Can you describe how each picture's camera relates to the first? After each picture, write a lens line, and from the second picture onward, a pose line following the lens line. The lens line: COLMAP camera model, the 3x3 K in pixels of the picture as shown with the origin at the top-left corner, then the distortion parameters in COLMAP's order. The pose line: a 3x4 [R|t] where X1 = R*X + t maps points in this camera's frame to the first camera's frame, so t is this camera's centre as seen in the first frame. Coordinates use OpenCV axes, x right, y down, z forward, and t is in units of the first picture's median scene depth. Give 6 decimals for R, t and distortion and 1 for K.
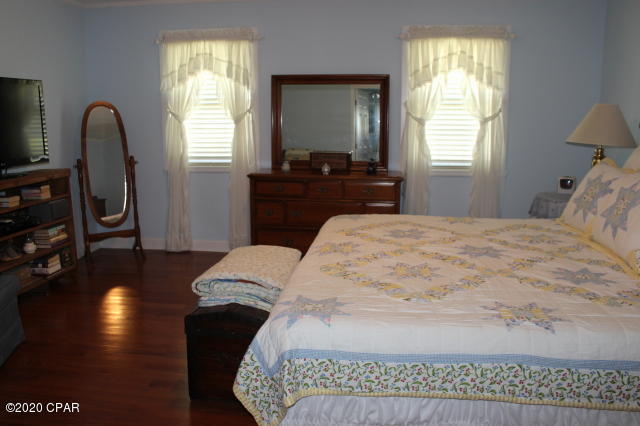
lens RADIAL K [[533.4, 0, 320.0], [0, 533.4, 213.0], [0, 0, 1]] dist [-0.175296, 0.172831]
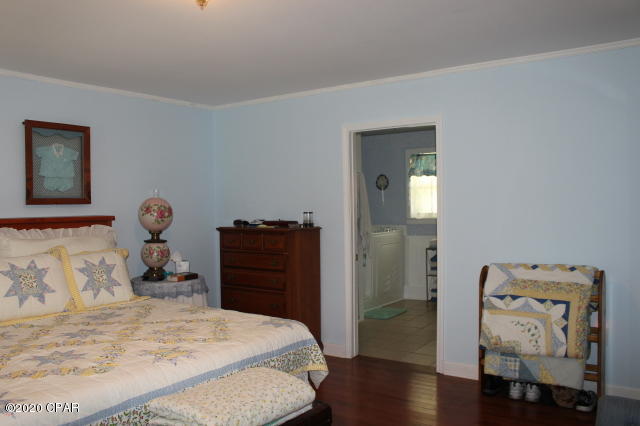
lens RADIAL K [[533.4, 0, 320.0], [0, 533.4, 213.0], [0, 0, 1]] dist [-0.175296, 0.172831]
pose [[-0.887504, 0.010095, 0.460689, -0.374927], [0.098543, 0.980790, 0.168348, -0.179084], [-0.450139, 0.194807, -0.871450, 0.943159]]
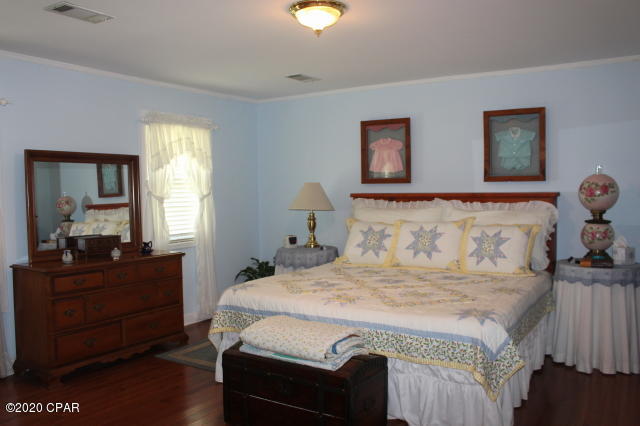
lens RADIAL K [[533.4, 0, 320.0], [0, 533.4, 213.0], [0, 0, 1]] dist [-0.175296, 0.172831]
pose [[0.422295, -0.047123, 0.905233, -0.650354], [0.173582, 0.984370, -0.029734, -0.061896], [-0.889683, 0.169689, 0.423874, 0.275750]]
